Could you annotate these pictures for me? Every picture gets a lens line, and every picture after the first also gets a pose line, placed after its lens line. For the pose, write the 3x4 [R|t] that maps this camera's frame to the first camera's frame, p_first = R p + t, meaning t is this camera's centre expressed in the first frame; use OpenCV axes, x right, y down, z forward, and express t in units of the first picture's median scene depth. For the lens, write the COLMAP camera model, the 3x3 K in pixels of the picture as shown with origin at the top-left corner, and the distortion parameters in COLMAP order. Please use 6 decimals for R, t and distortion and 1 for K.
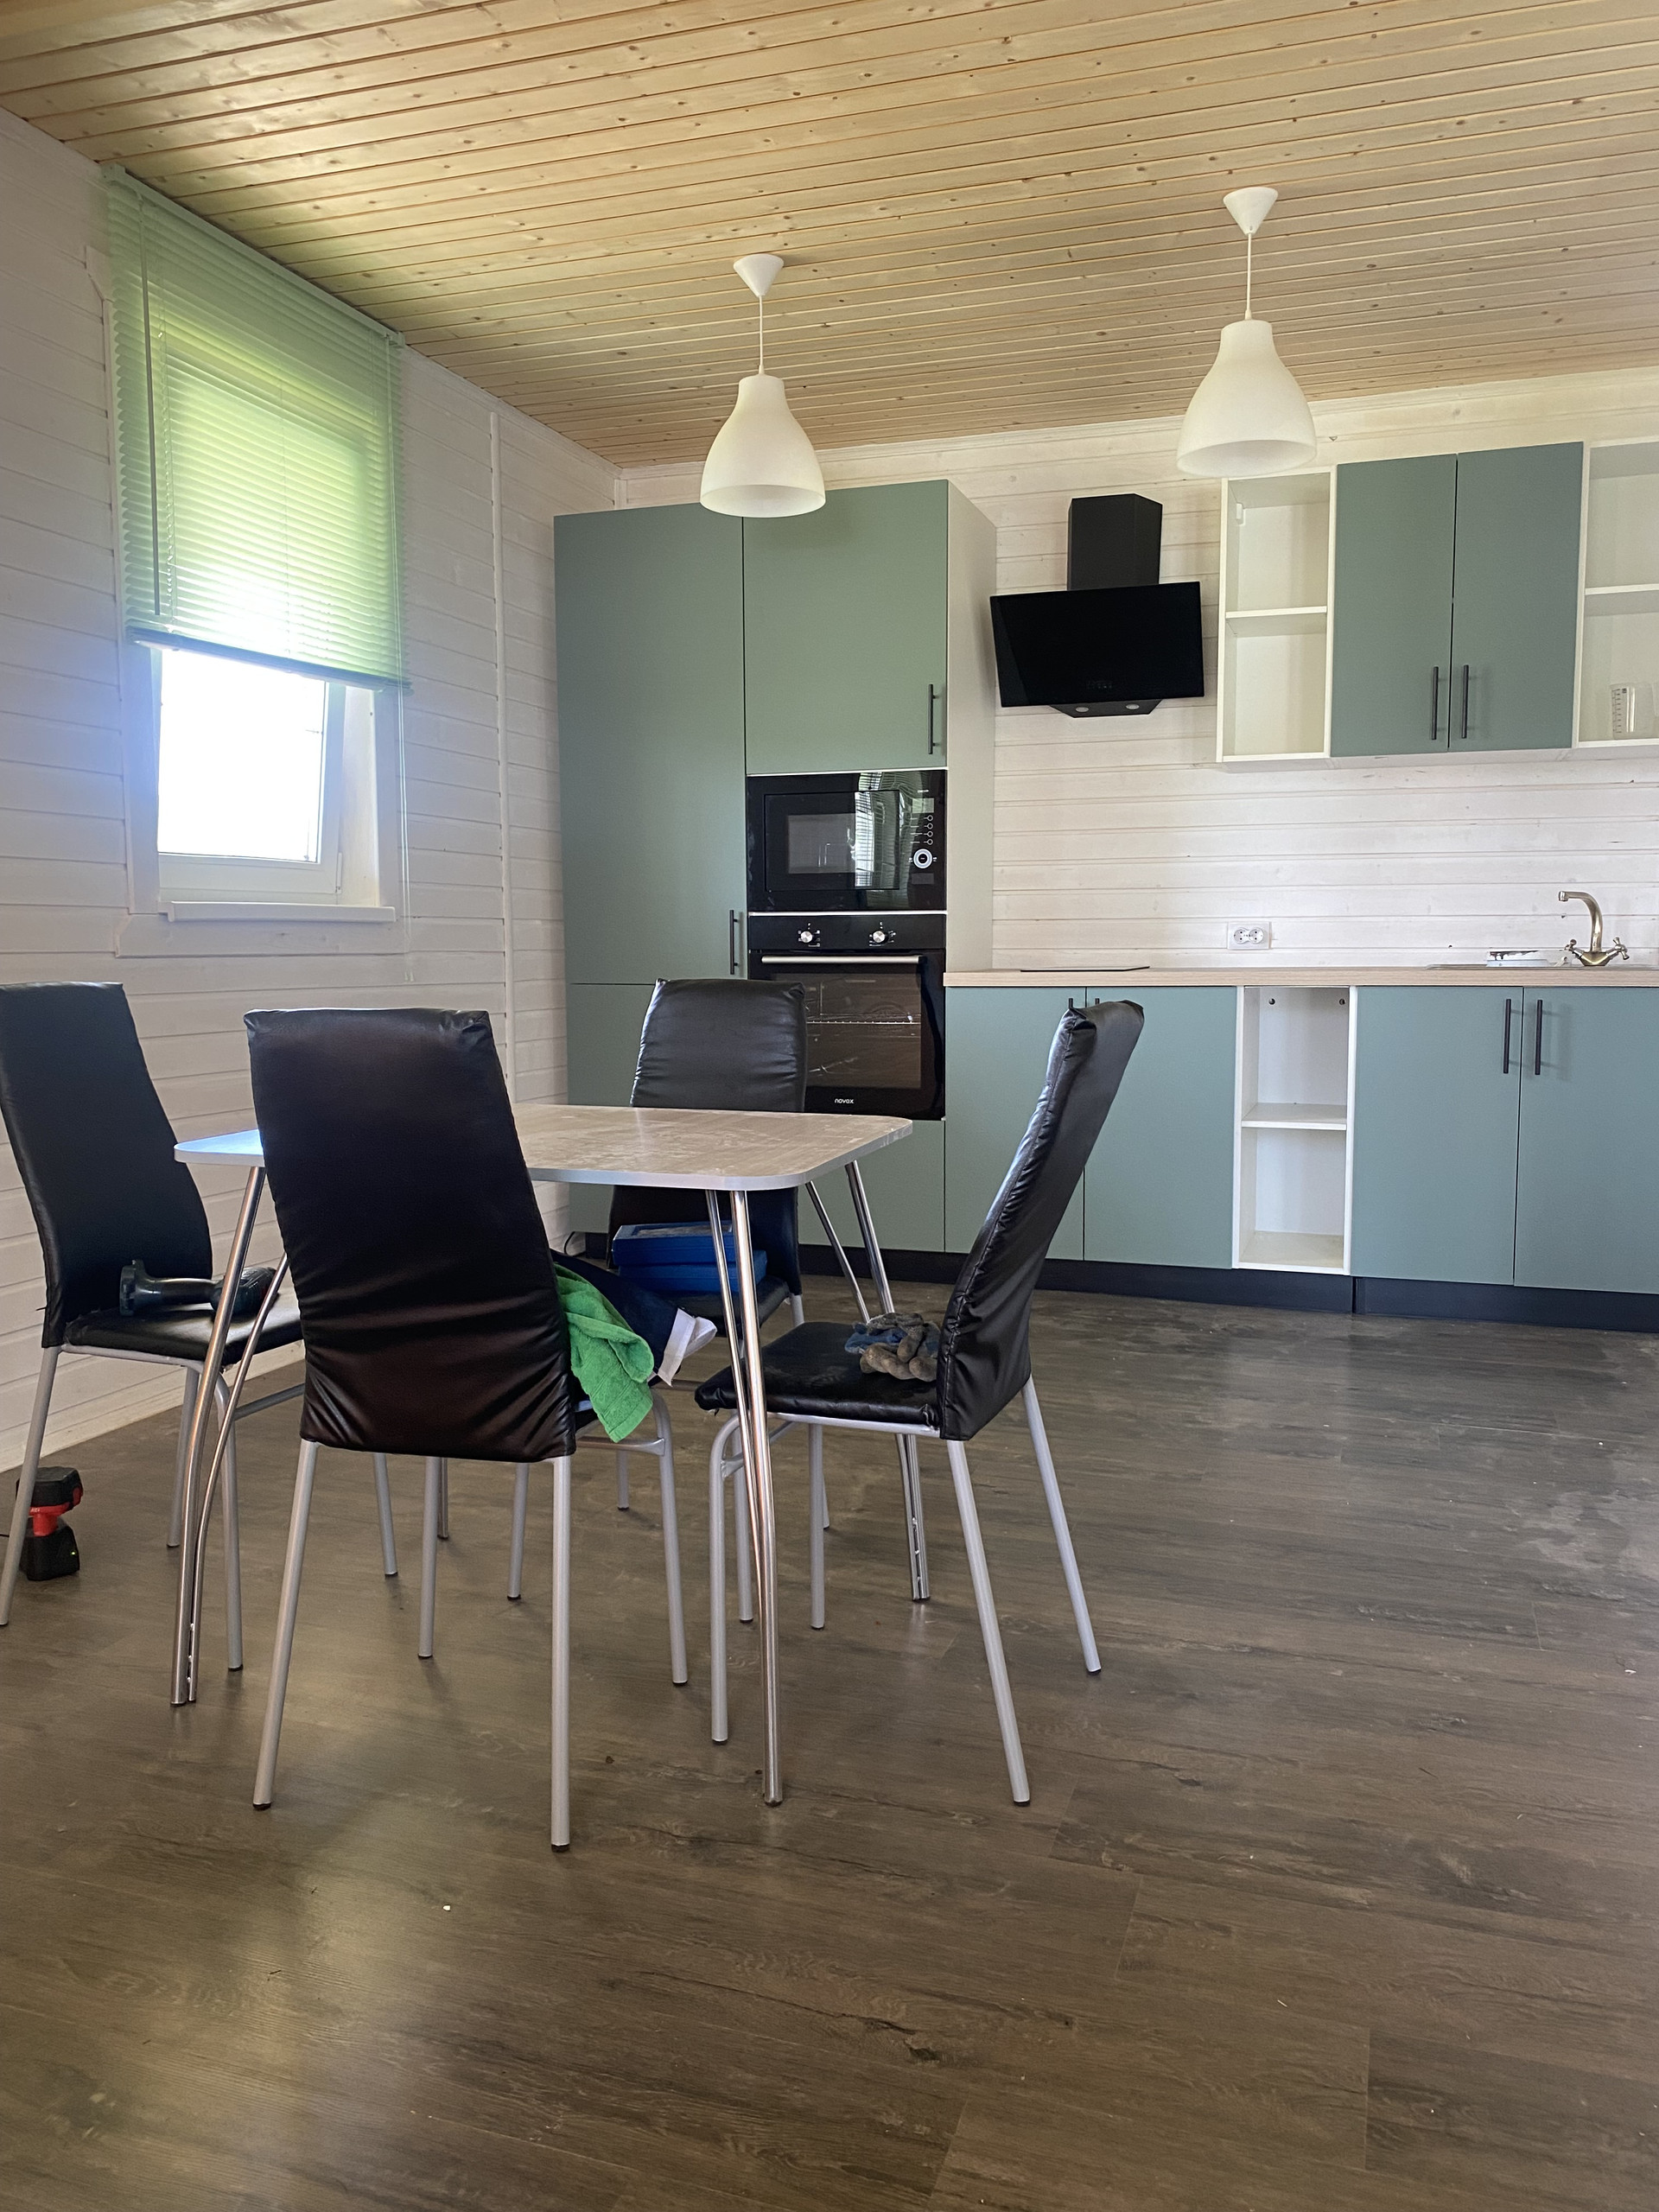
lens RADIAL K [[1707.2, 0, 829.5], [0, 1707.2, 1106.0], [0, 0, 1]] dist [0.008398, 0.002149]
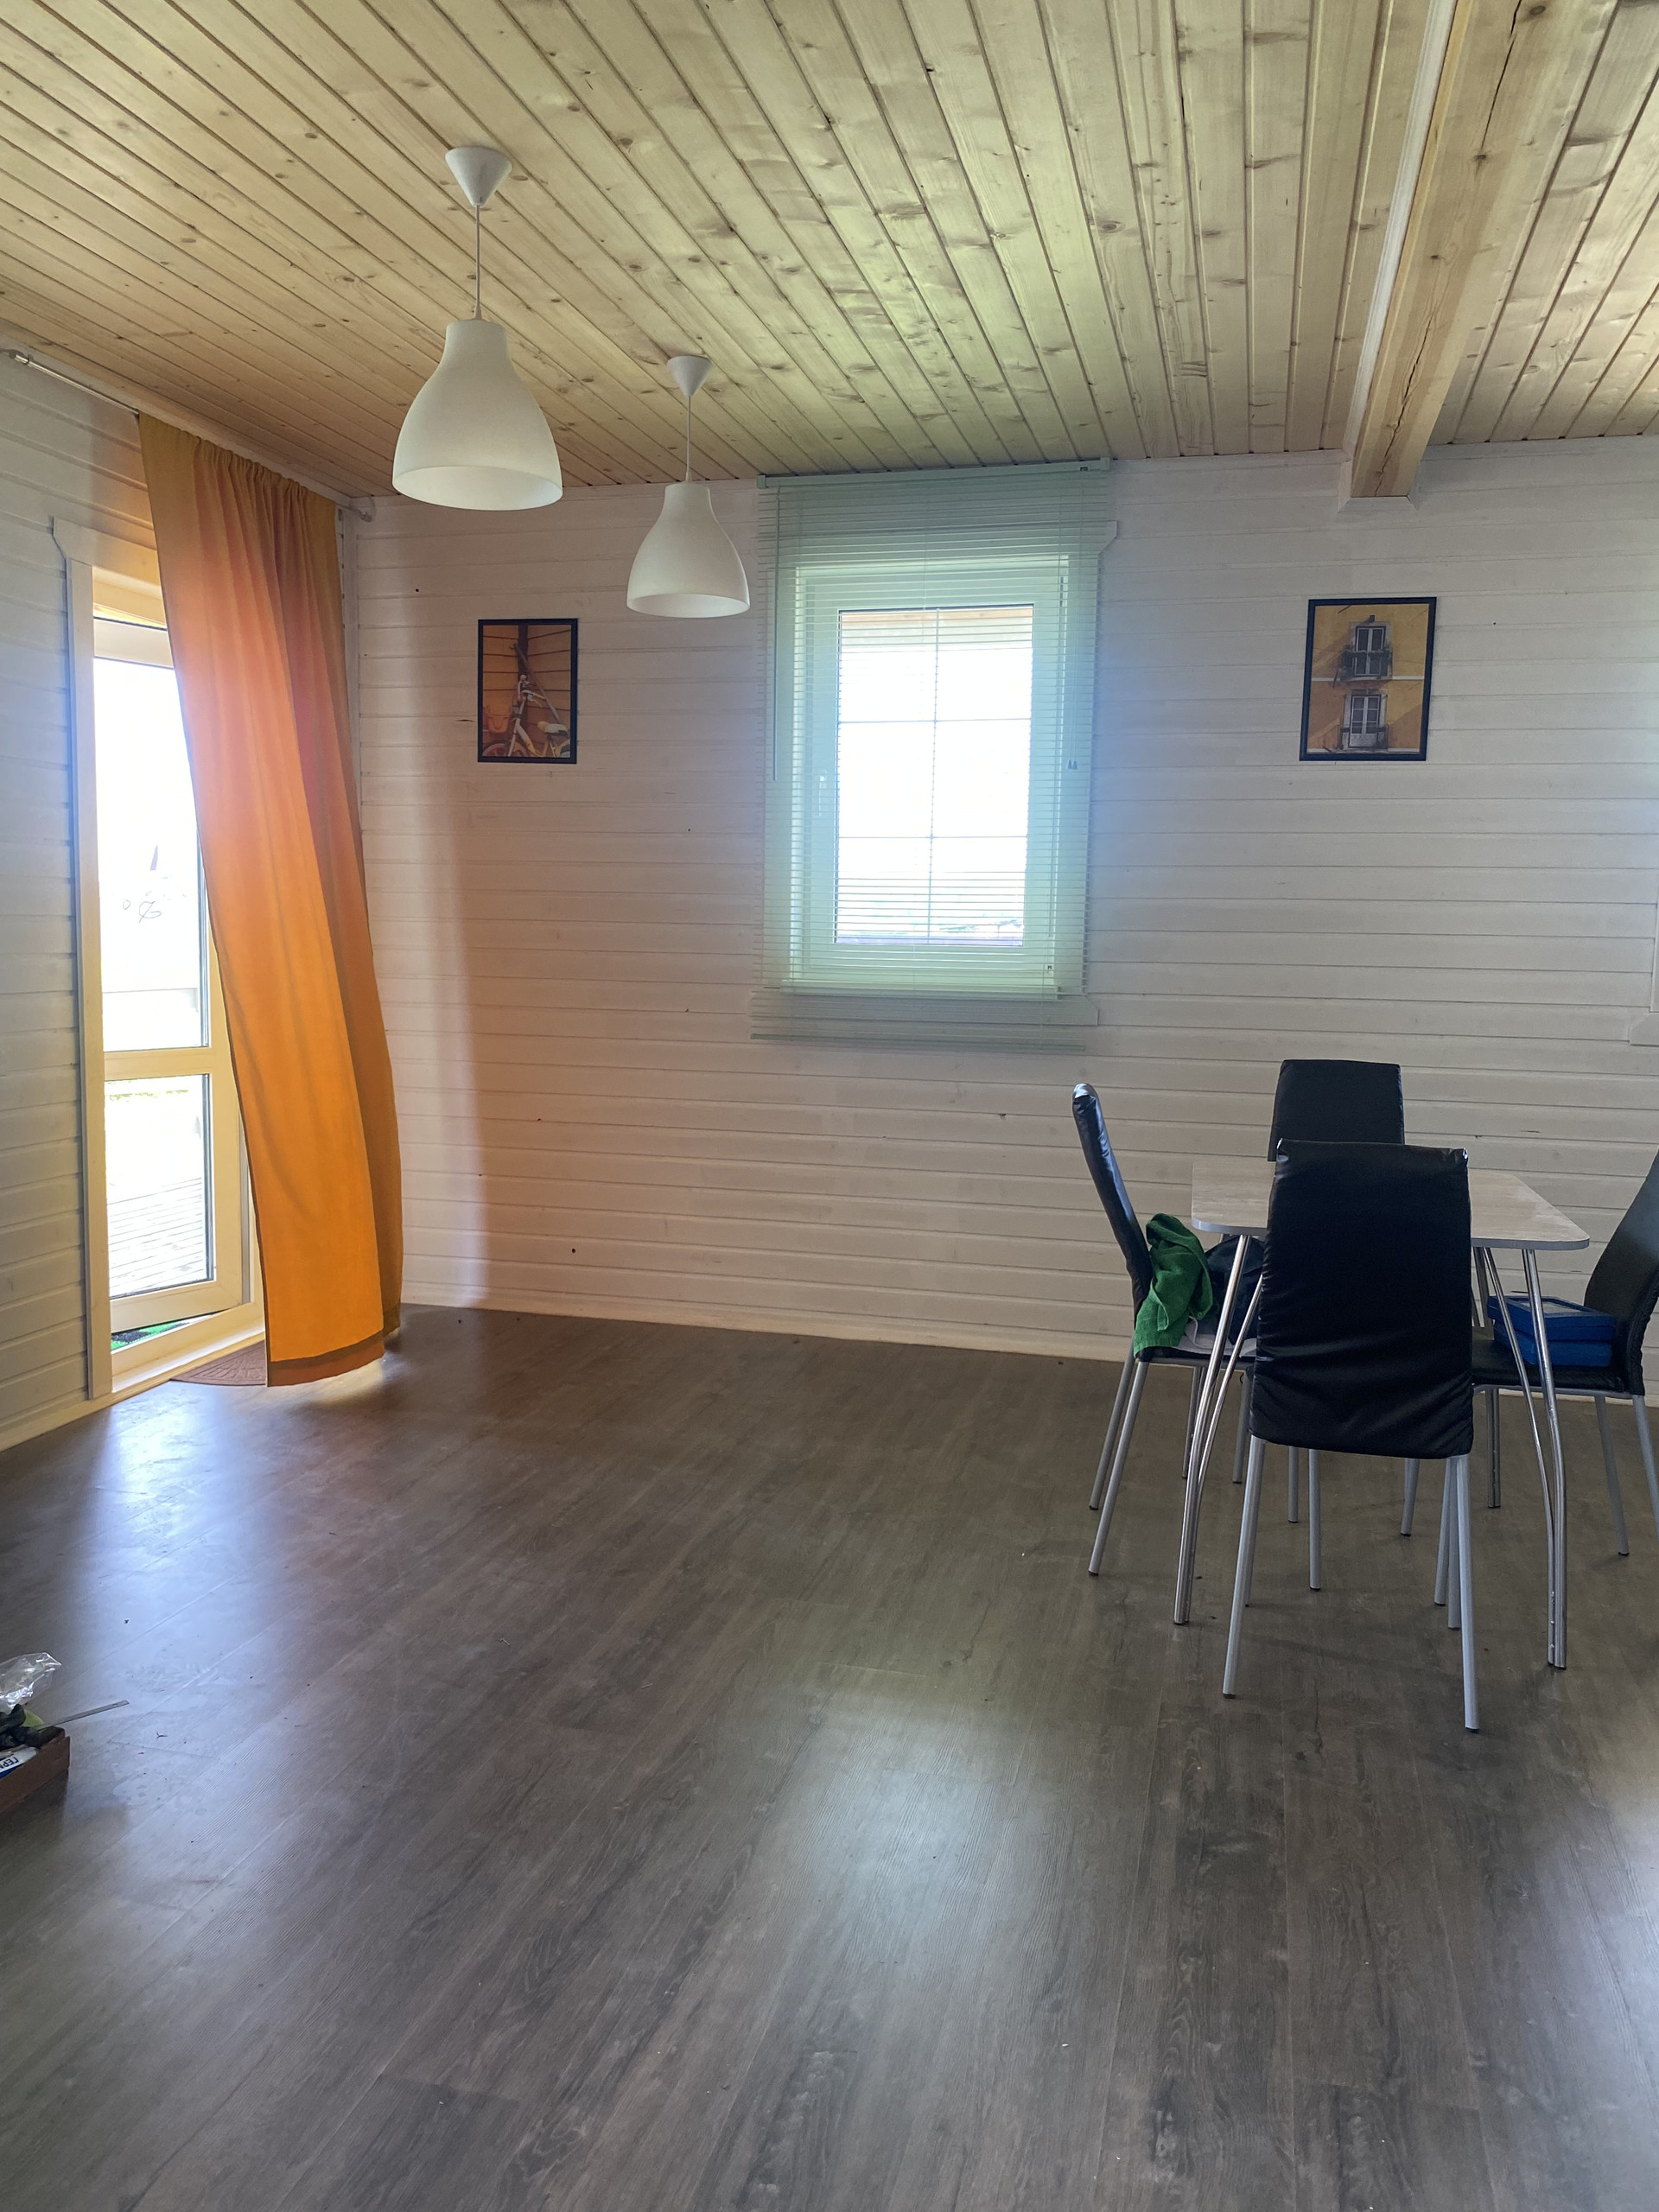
lens RADIAL K [[1707.2, 0, 829.5], [0, 1707.2, 1106.0], [0, 0, 1]] dist [0.008398, 0.002149]
pose [[0.086564, 0.119522, -0.989051, 1.503272], [-0.106681, 0.988181, 0.110080, -0.214708], [0.990518, 0.095984, 0.098292, 0.493279]]
